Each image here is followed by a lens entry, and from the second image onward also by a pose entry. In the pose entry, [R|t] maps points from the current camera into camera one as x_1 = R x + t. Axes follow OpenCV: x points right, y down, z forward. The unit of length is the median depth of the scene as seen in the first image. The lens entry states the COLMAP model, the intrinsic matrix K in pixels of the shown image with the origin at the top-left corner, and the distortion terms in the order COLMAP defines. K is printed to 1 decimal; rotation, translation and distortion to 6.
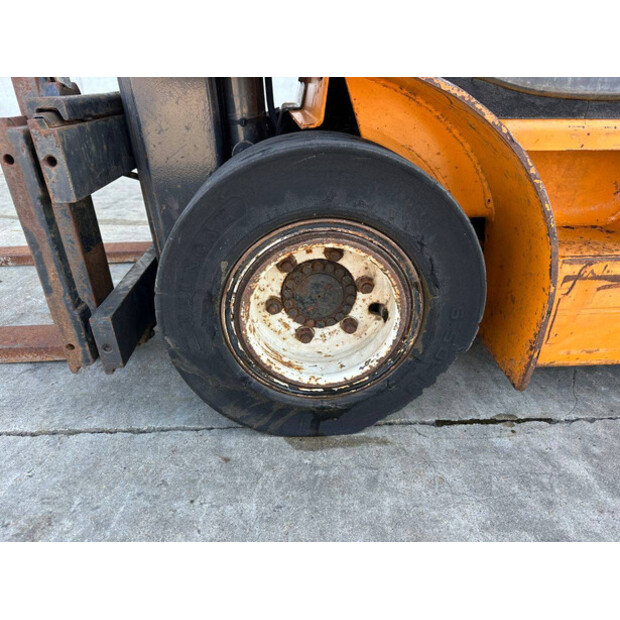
lens RADIAL K [[438.7, 0, 310.3], [0, 438.7, 310.3], [0, 0, 1]] dist [0.012404, -0.018622]
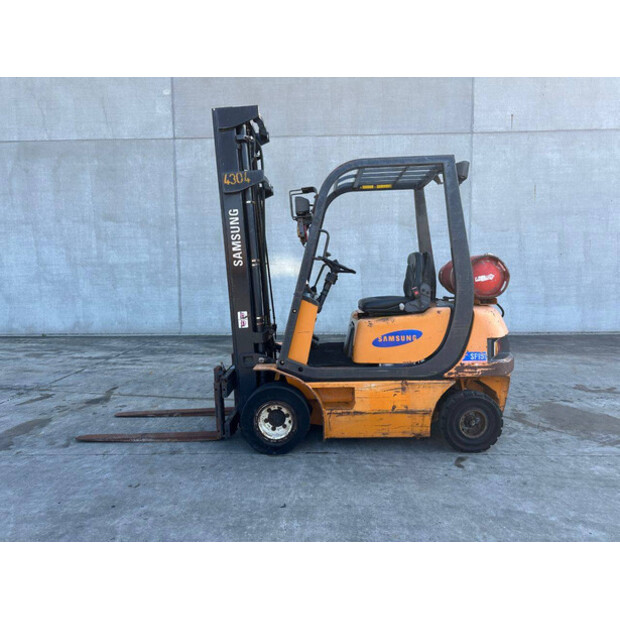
lens RADIAL K [[438.7, 0, 312.2], [0, 438.7, 304.9], [0, 0, 1]] dist [0.012404, -0.018622]
pose [[0.994068, -0.019800, -0.106941, 0.859200], [-0.024659, 0.916651, -0.398928, 0.665339], [0.105926, 0.399199, 0.910725, -3.371178]]
